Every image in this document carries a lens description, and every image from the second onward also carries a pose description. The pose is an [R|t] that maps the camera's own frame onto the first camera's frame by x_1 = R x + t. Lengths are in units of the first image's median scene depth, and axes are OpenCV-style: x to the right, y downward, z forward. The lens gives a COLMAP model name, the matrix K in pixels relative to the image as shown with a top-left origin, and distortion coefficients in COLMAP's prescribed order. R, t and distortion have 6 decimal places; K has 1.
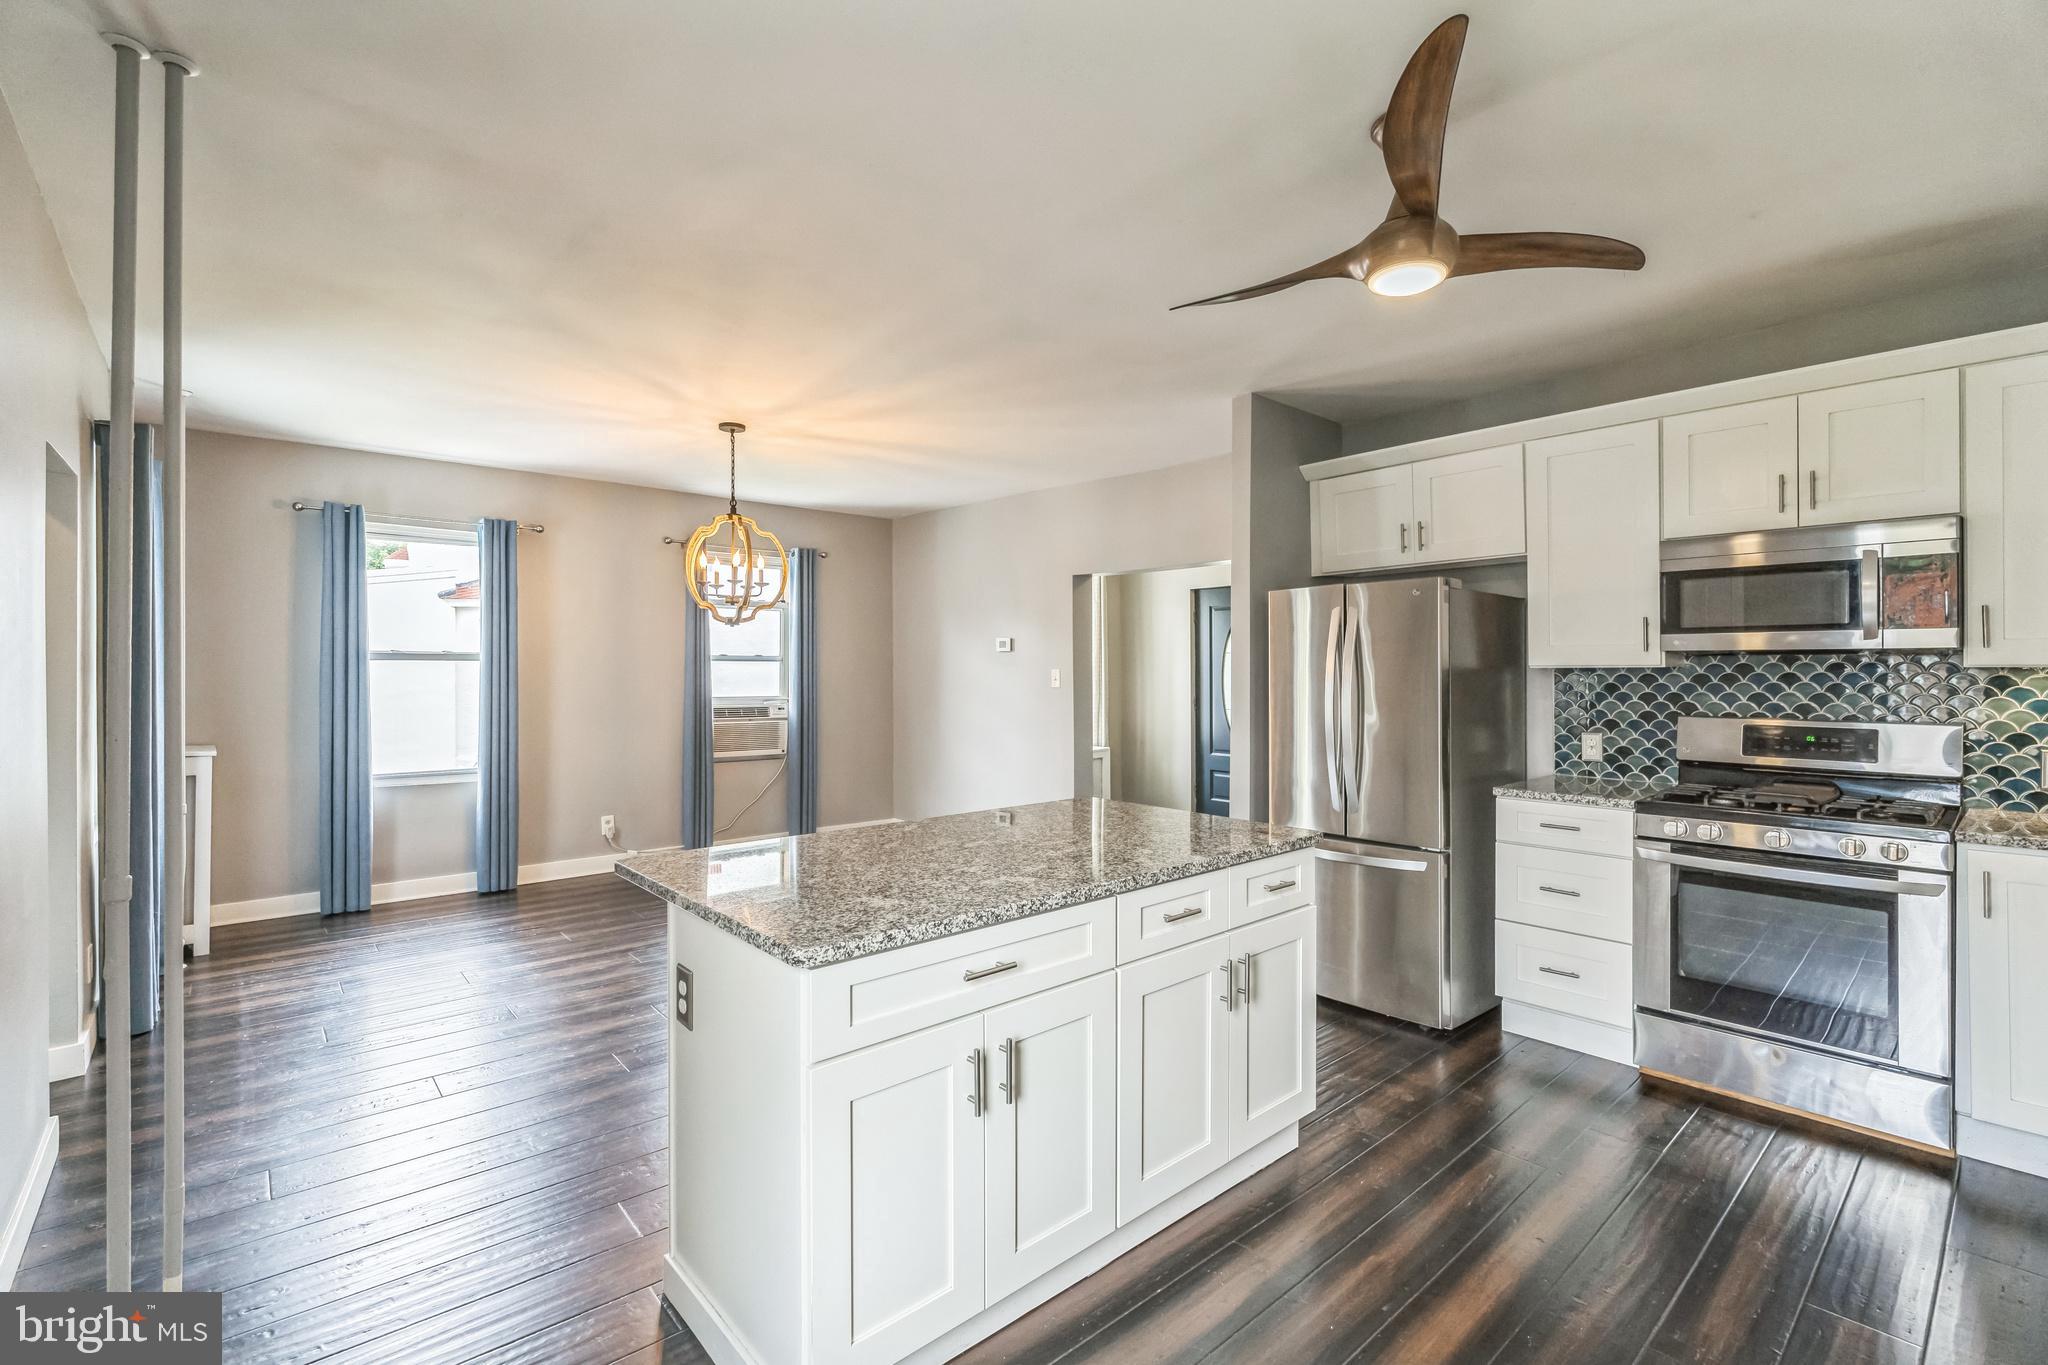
lens RADIAL K [[902.9, 0, 1013.7], [0, 902.9, 670.6], [0, 0, 1]] dist [-0.003667, -0.000152]
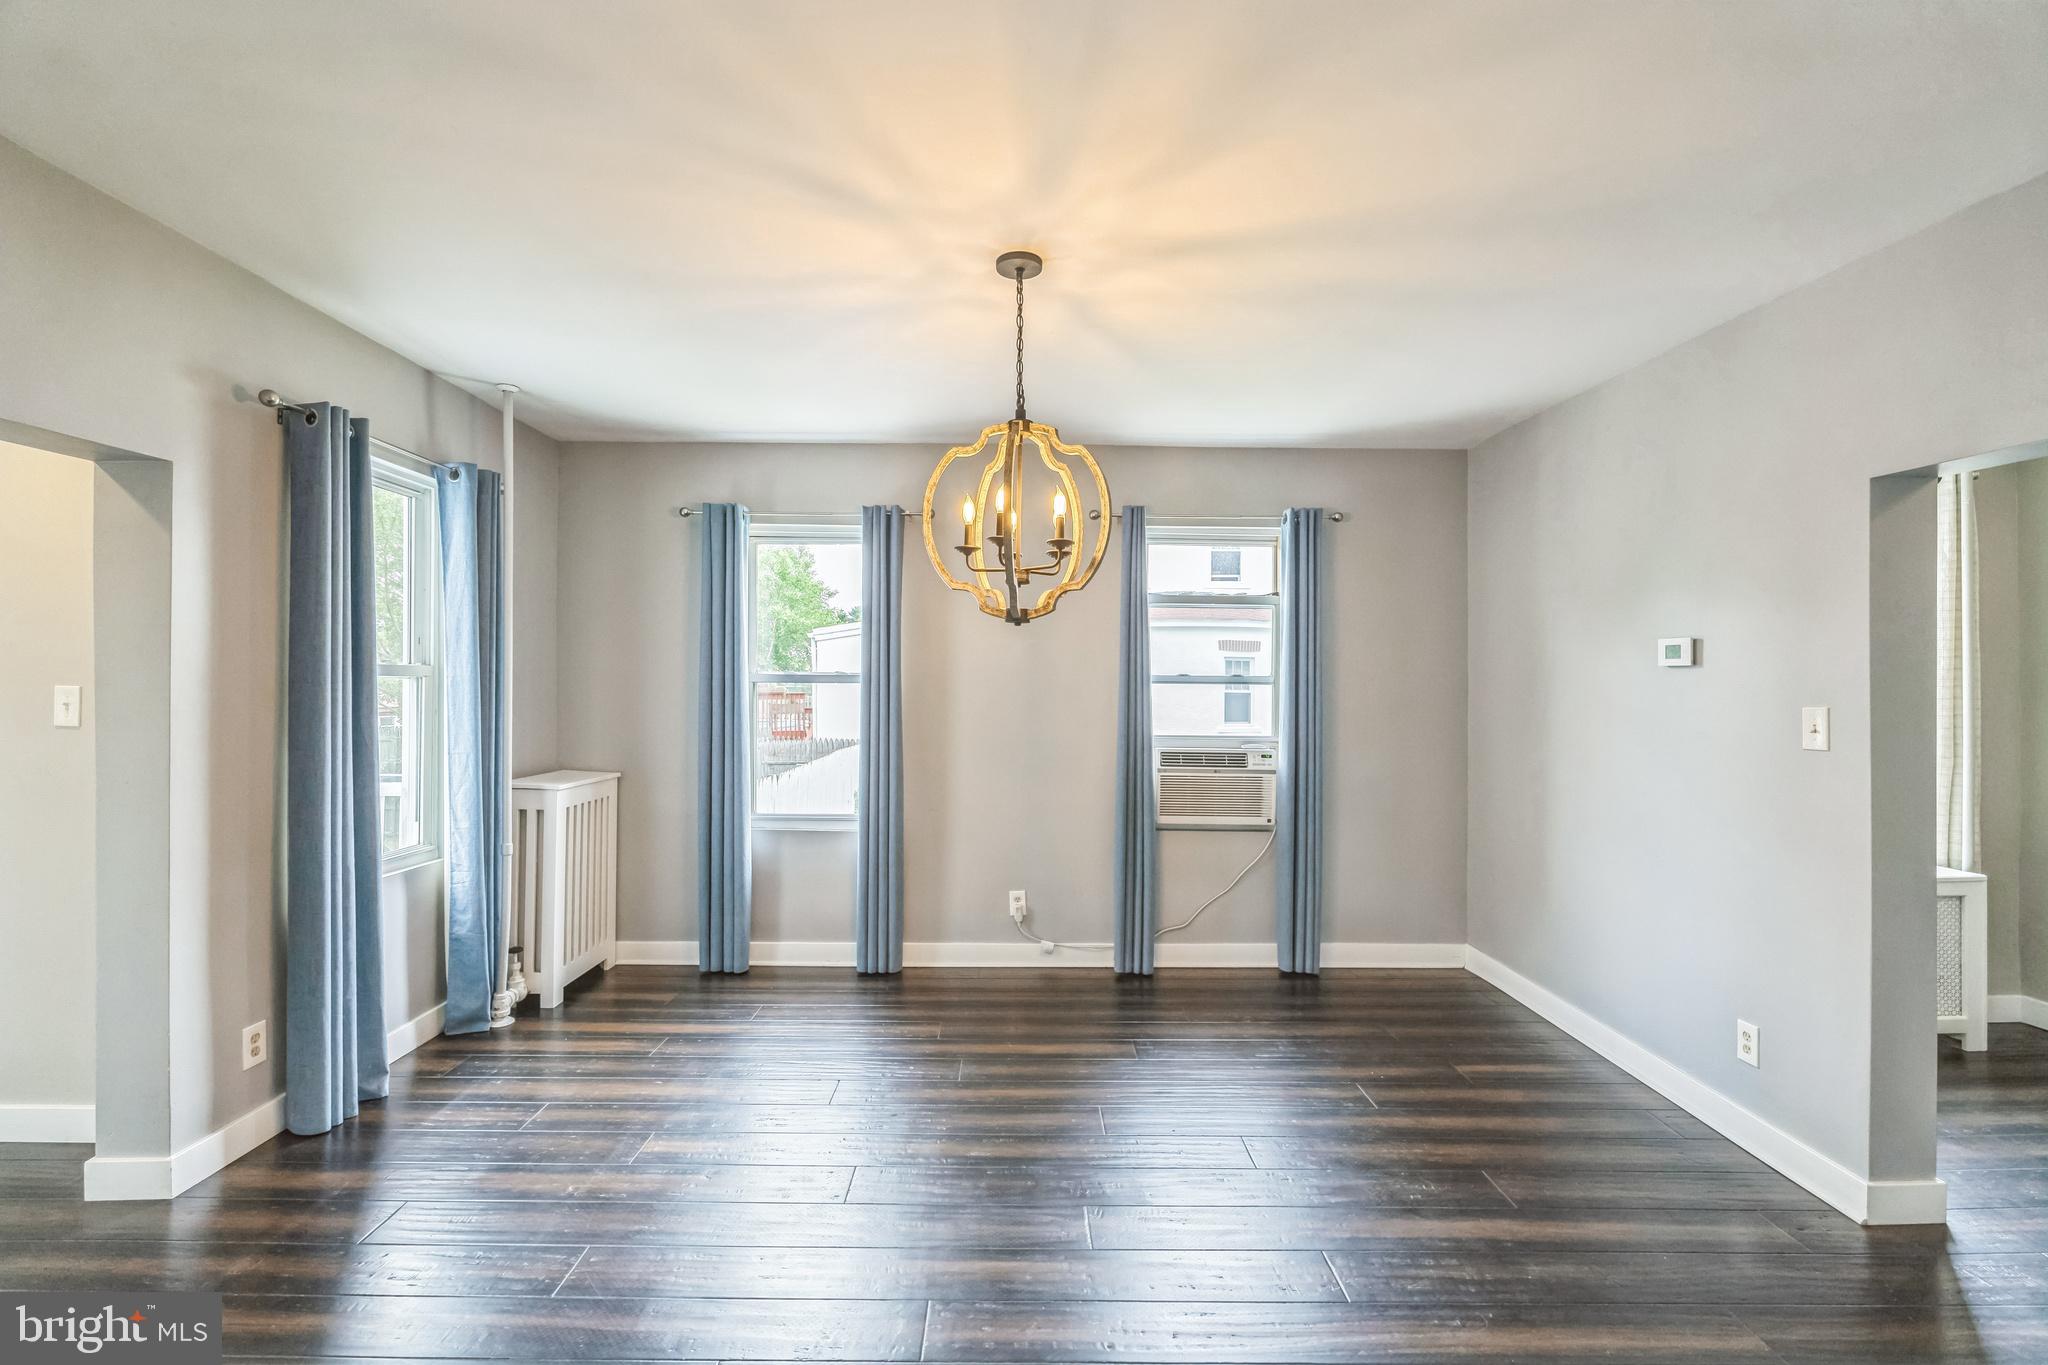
lens RADIAL K [[902.9, 0, 1018.8], [0, 902.9, 678.4], [0, 0, 1]] dist [-0.003667, -0.000152]
pose [[0.762507, -0.000085, -0.646981, 0.057894], [-0.008284, 0.999917, -0.009894, -0.012822], [0.646927, 0.012904, 0.762442, 0.719470]]
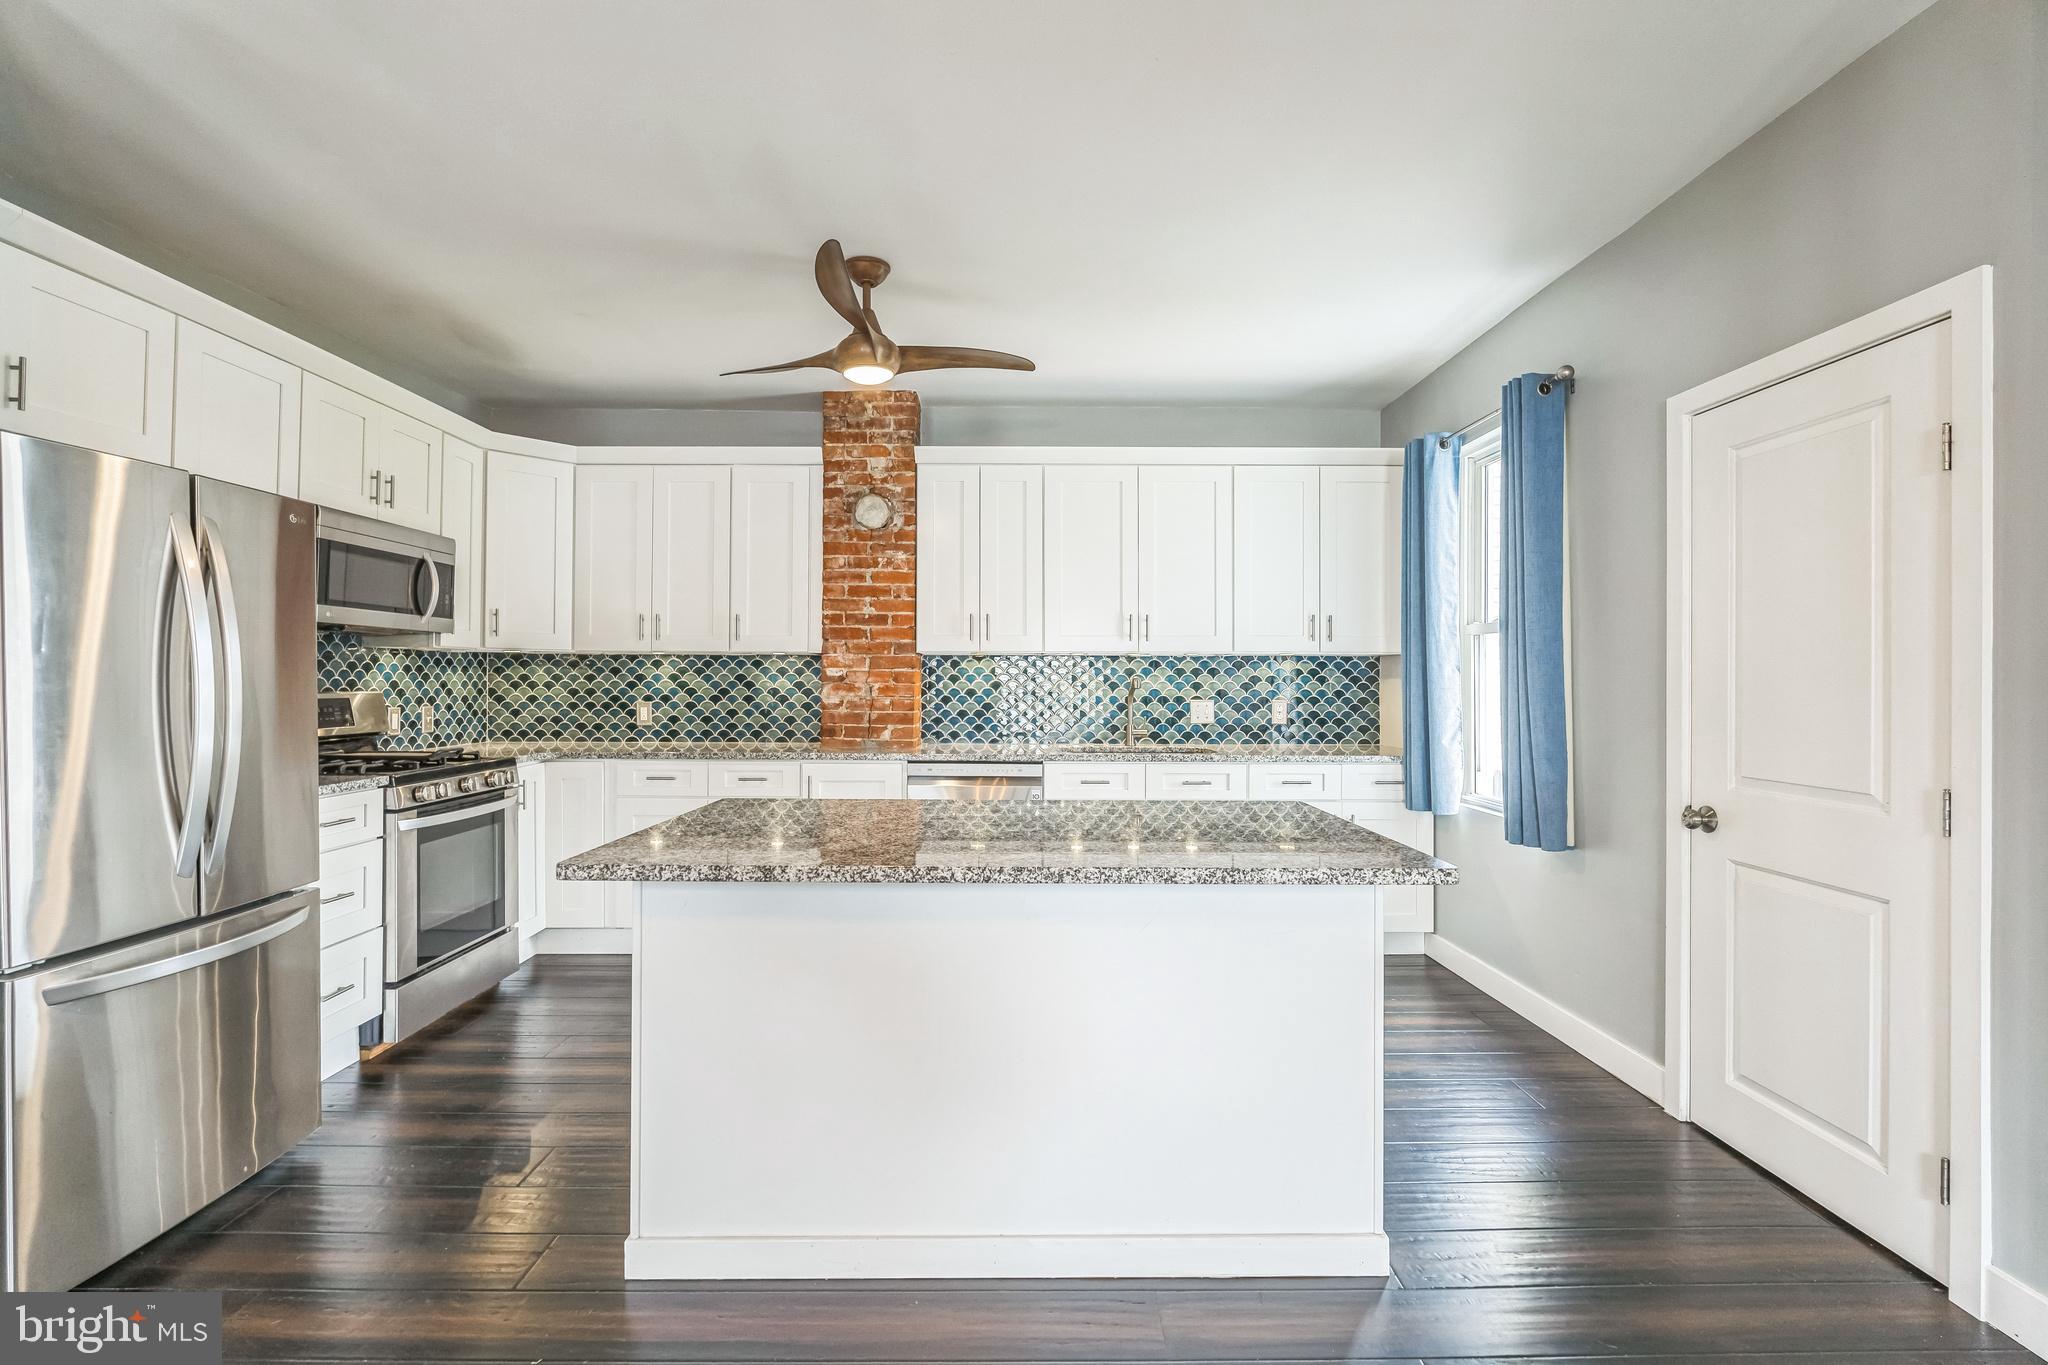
lens RADIAL K [[902.9, 0, 1022.4], [0, 902.9, 678.5], [0, 0, 1]] dist [-0.003667, -0.000152]
pose [[-0.752493, -0.002268, 0.658597, -0.377451], [-0.002245, 0.999997, 0.000879, 0.029037], [-0.658597, -0.000817, -0.752496, 1.029507]]
